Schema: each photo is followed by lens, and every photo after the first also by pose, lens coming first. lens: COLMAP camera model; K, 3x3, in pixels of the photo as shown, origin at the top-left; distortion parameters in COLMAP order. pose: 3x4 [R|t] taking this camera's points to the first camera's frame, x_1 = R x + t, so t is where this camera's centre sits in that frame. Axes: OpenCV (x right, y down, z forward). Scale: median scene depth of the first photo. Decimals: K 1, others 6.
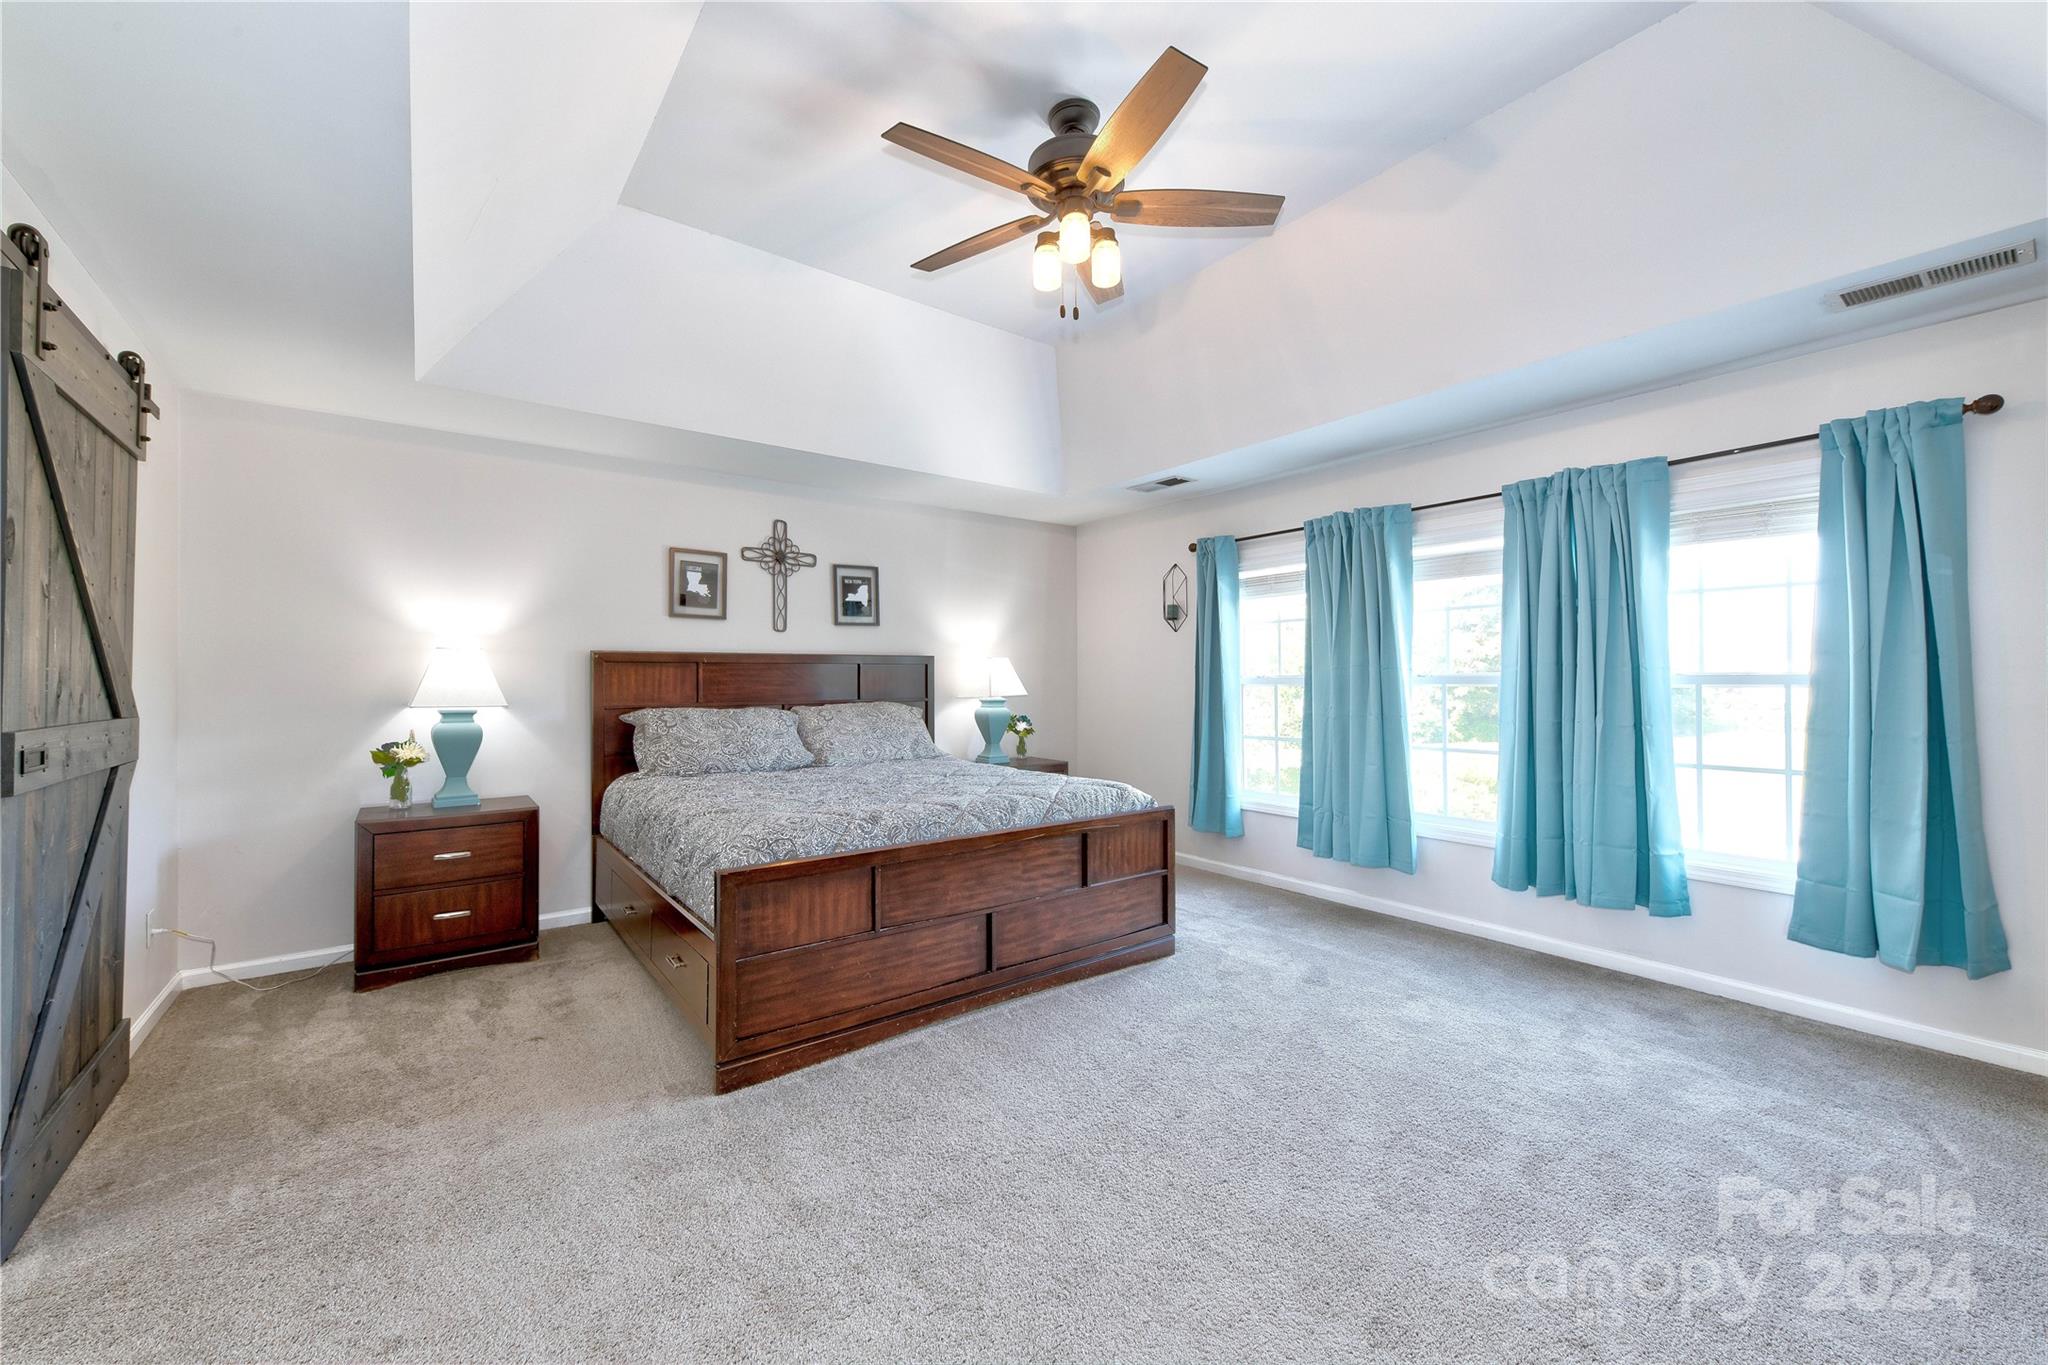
lens RADIAL K [[794.7, 0, 1018.8], [0, 794.7, 678.1], [0, 0, 1]] dist [-0.001643, -0.000115]
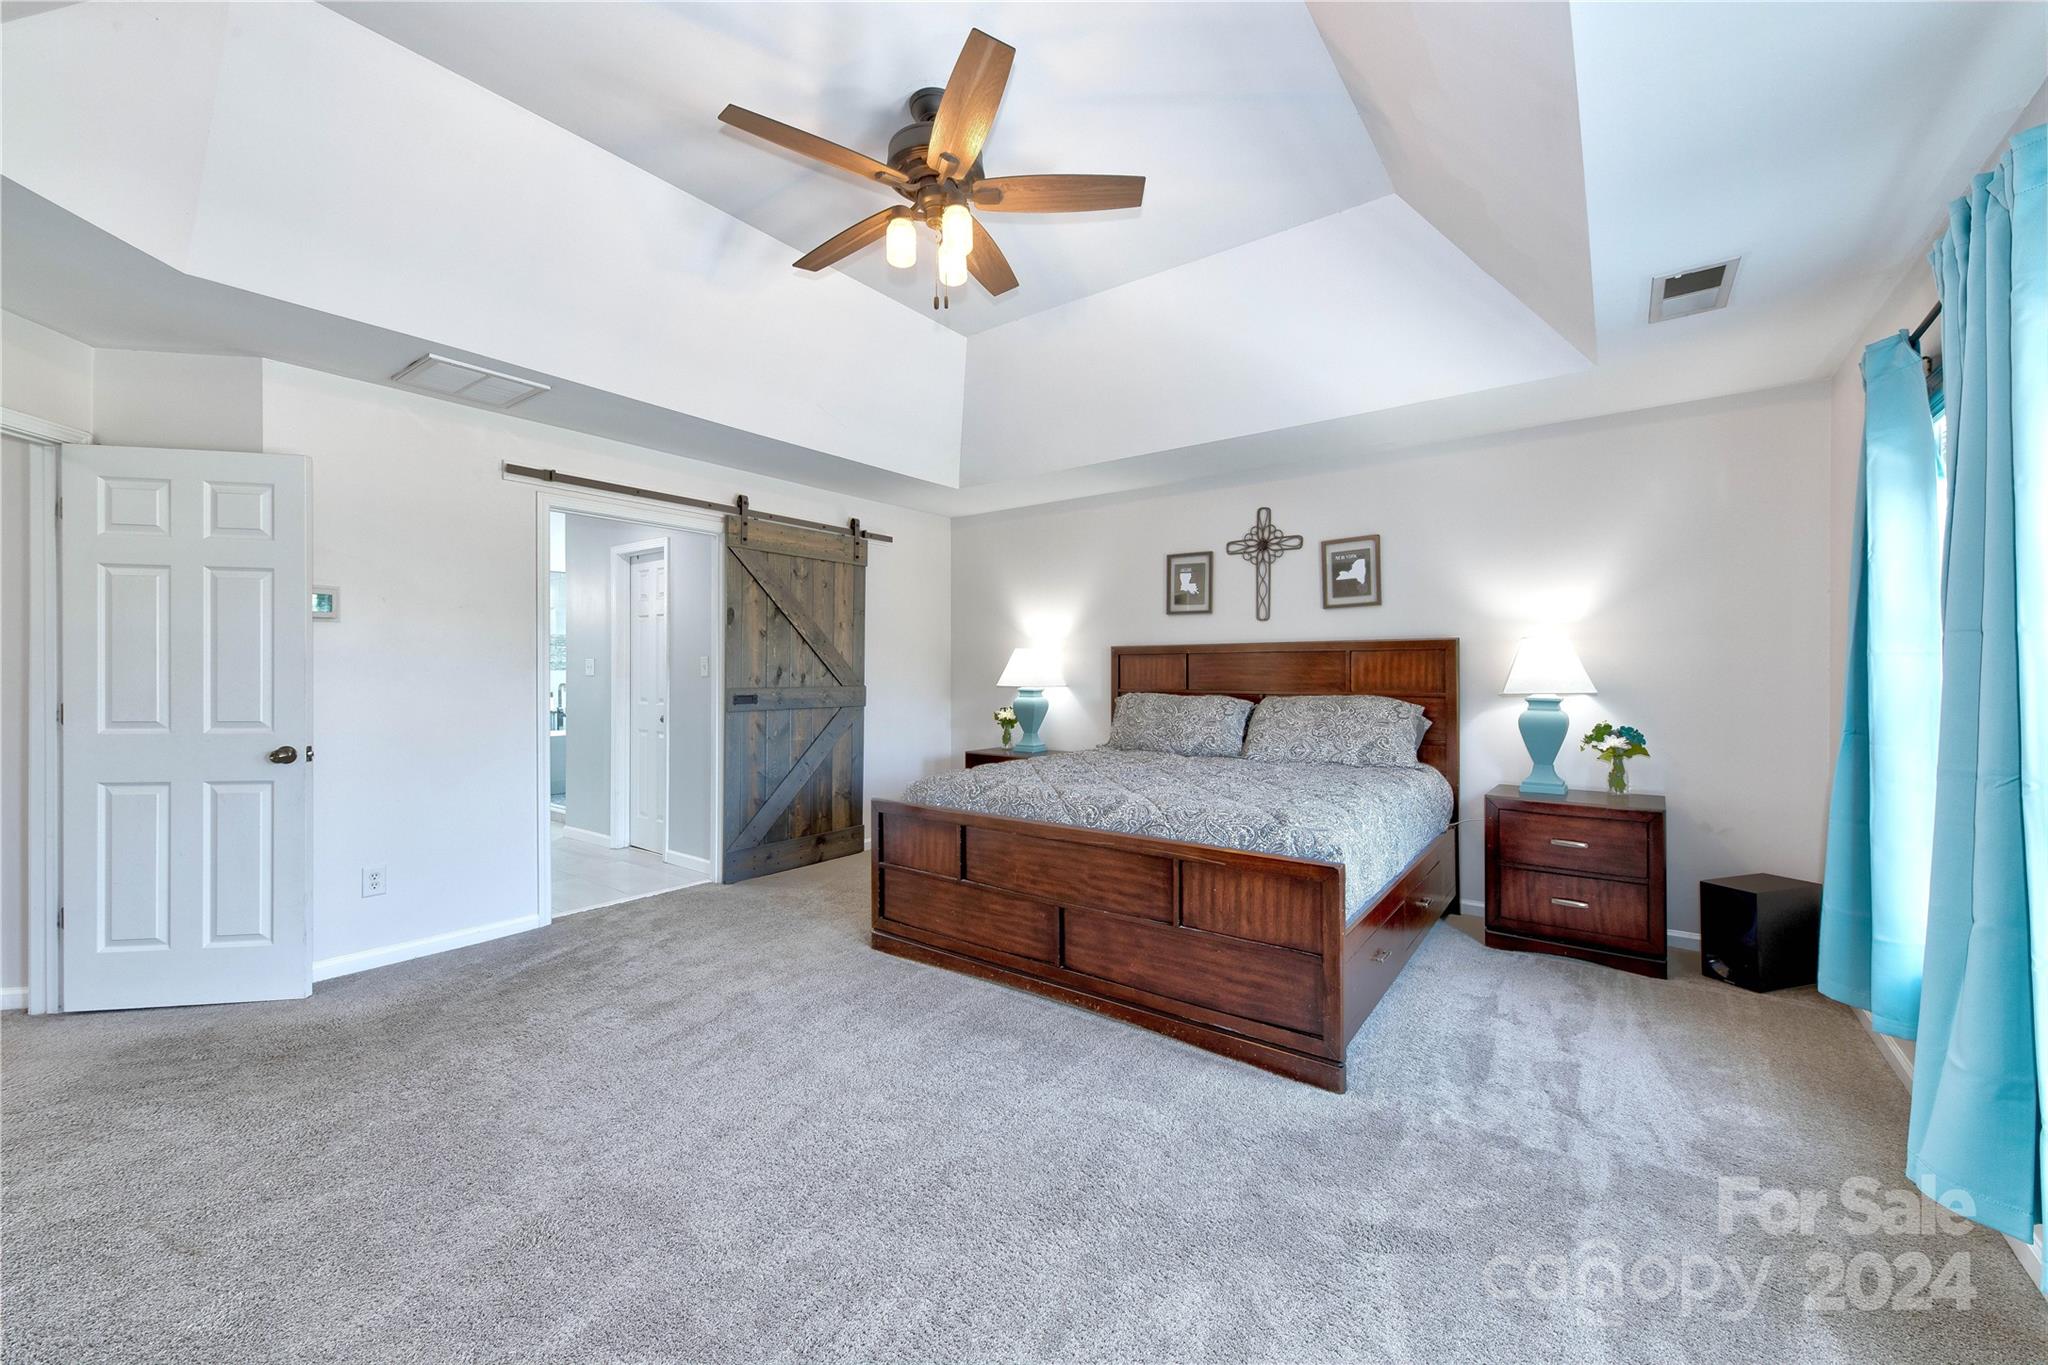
lens RADIAL K [[794.7, 0, 1017.3], [0, 794.7, 670.5], [0, 0, 1]] dist [-0.001643, -0.000115]
pose [[0.263507, 0.002222, -0.964655, 0.574442], [0.001832, 0.999994, 0.002804, 0.000513], [0.964656, -0.002506, 0.263501, 0.443998]]
